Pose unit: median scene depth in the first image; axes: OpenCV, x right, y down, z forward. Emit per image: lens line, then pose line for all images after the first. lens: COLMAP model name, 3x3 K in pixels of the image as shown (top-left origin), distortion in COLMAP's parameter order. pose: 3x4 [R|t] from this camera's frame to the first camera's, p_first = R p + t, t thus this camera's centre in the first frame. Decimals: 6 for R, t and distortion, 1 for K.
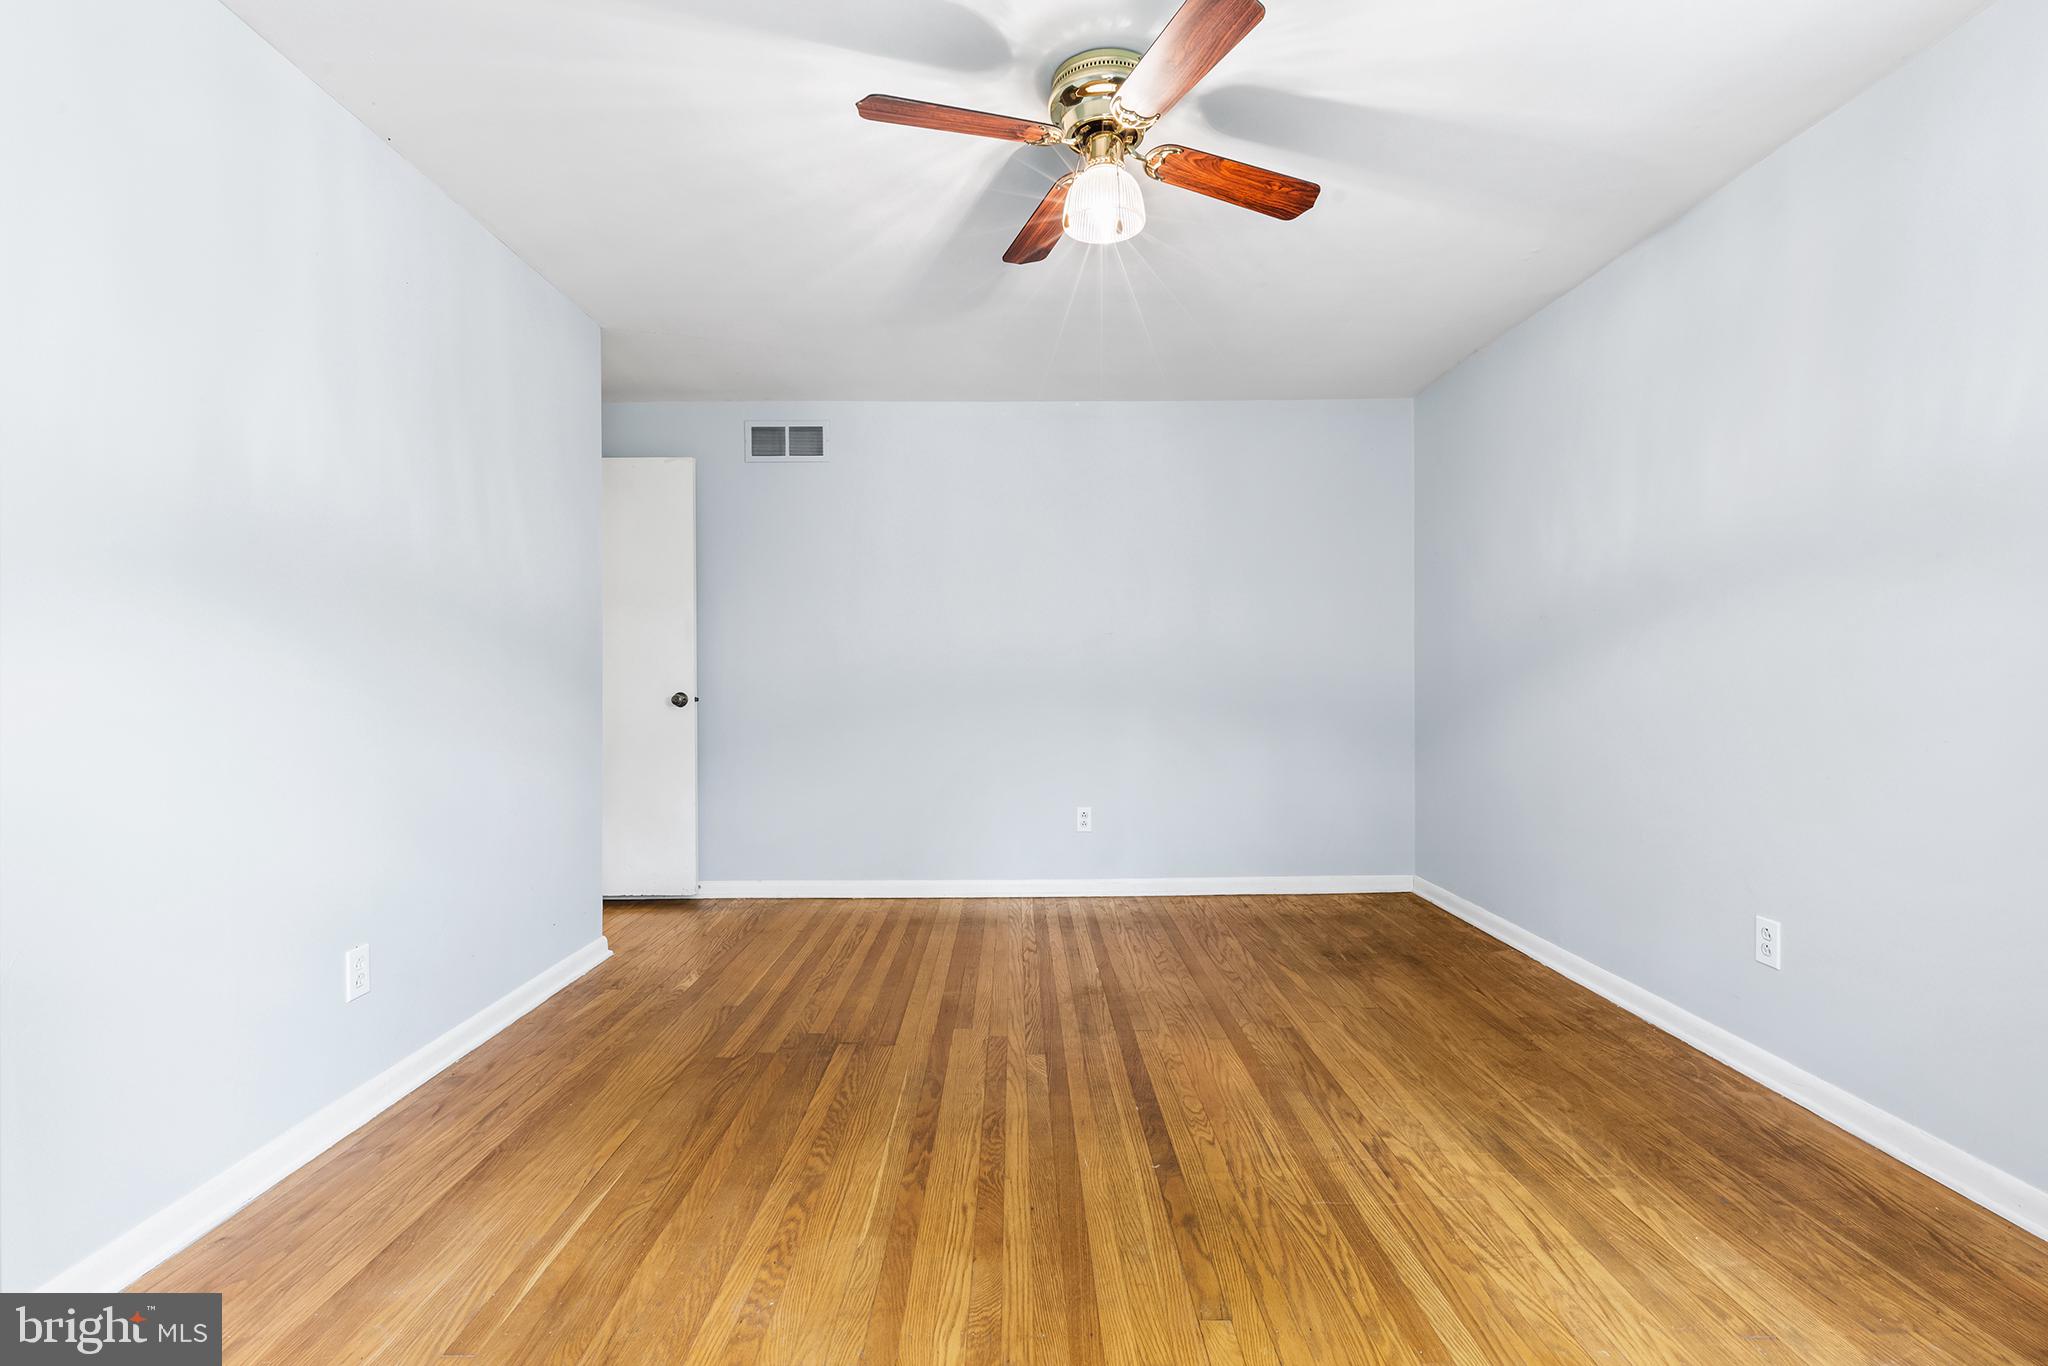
lens RADIAL K [[916.9, 0, 1025.9], [0, 916.9, 683.9], [0, 0, 1]] dist [0.005229, -0.001868]
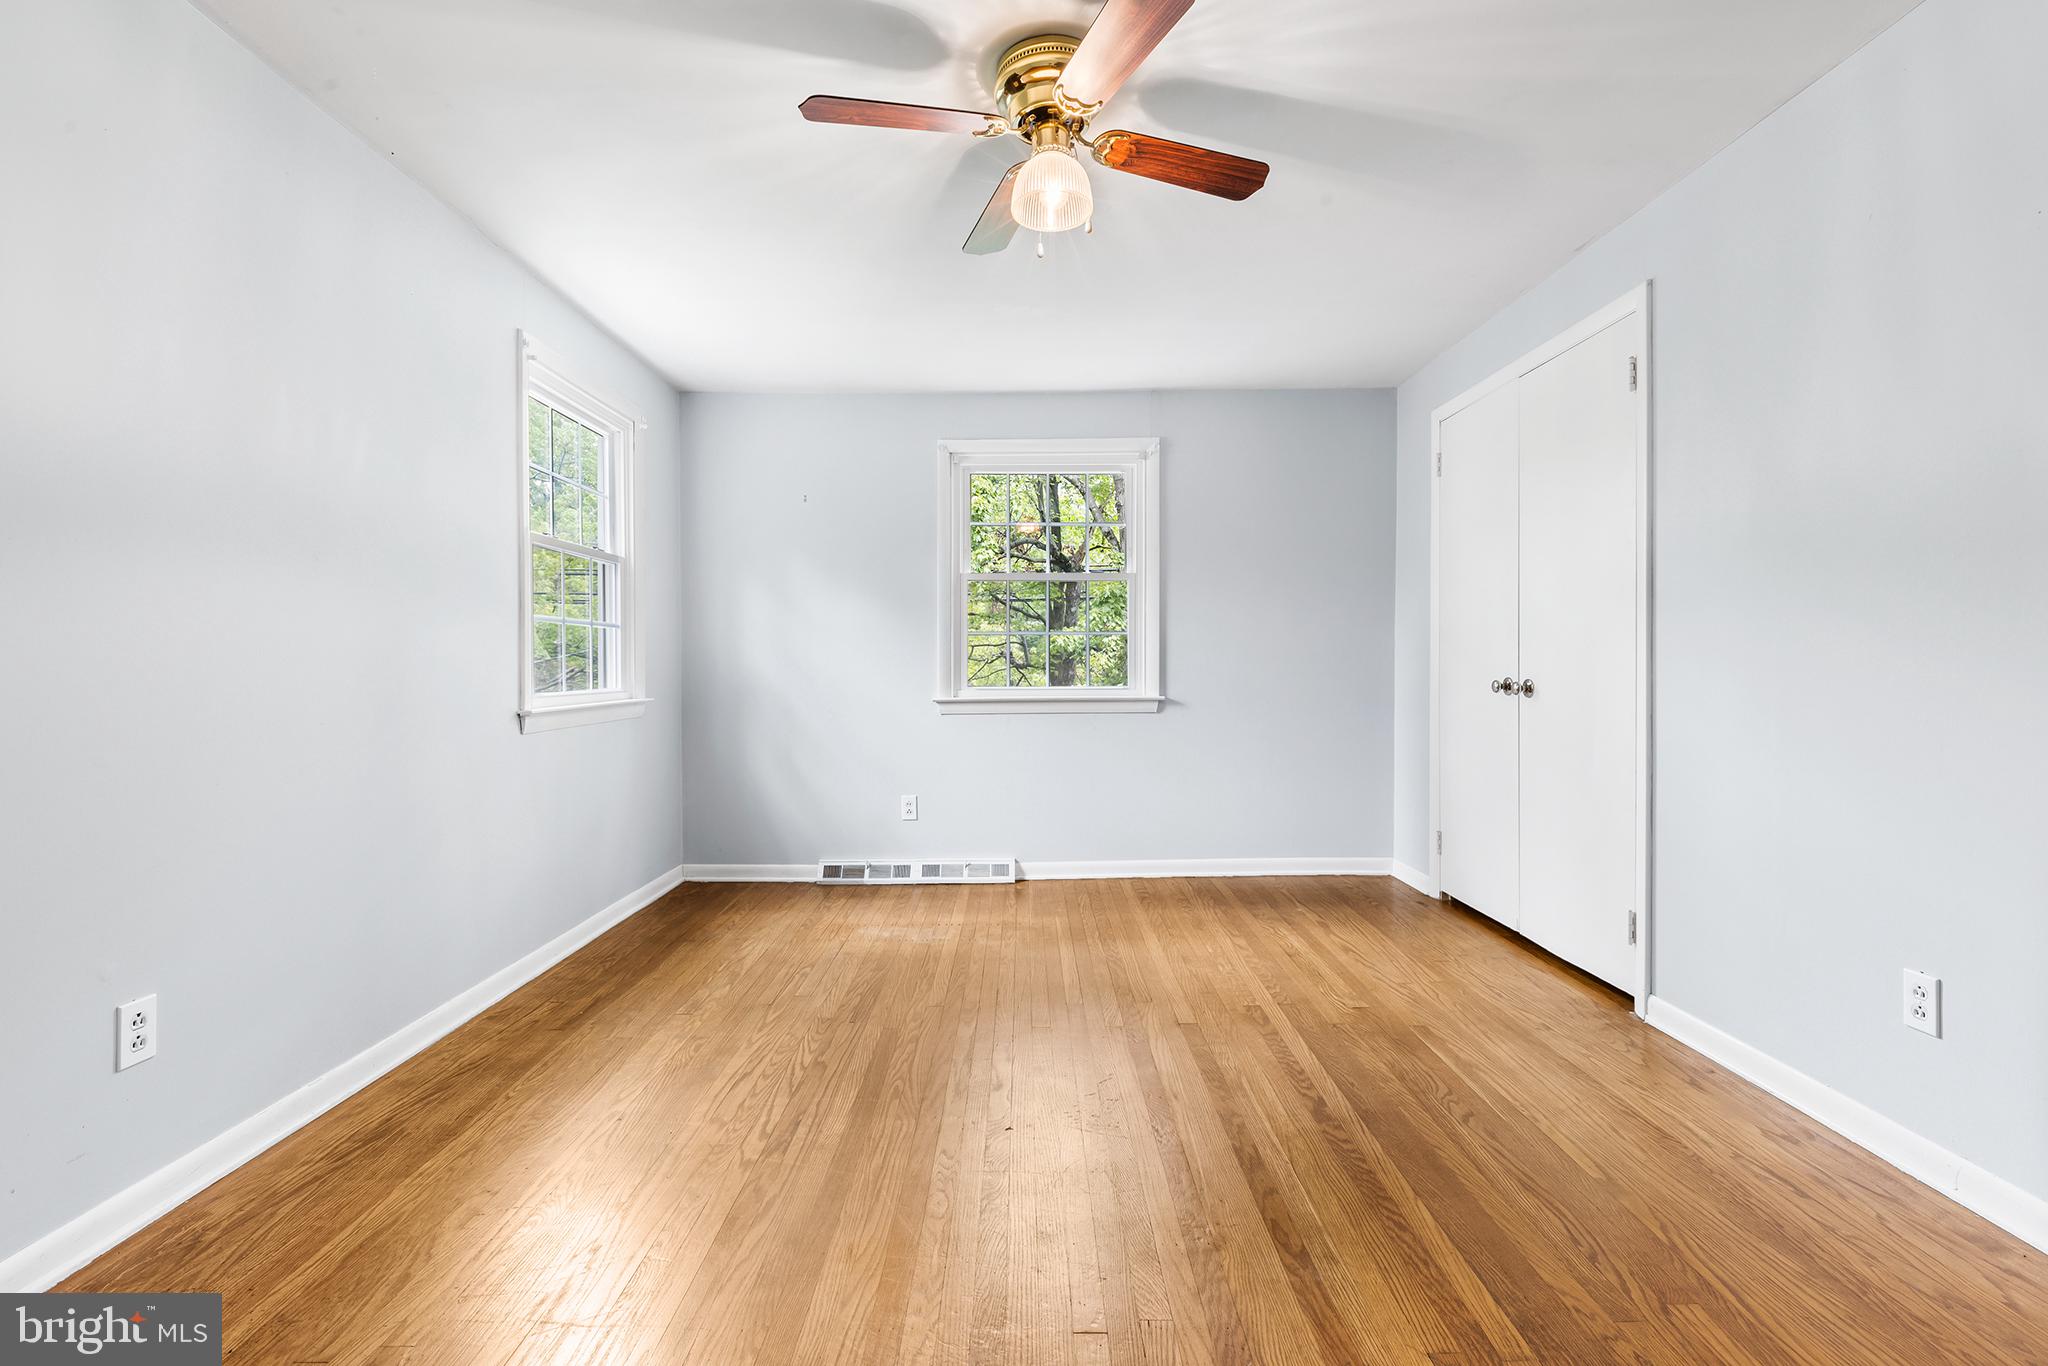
lens RADIAL K [[916.9, 0, 1021.7], [0, 916.9, 674.0], [0, 0, 1]] dist [0.005229, -0.001868]
pose [[-0.999913, 0.006164, 0.011635, 0.113653], [0.006390, 0.999790, 0.019460, -0.015862], [-0.011513, 0.019532, -0.999743, 2.082800]]
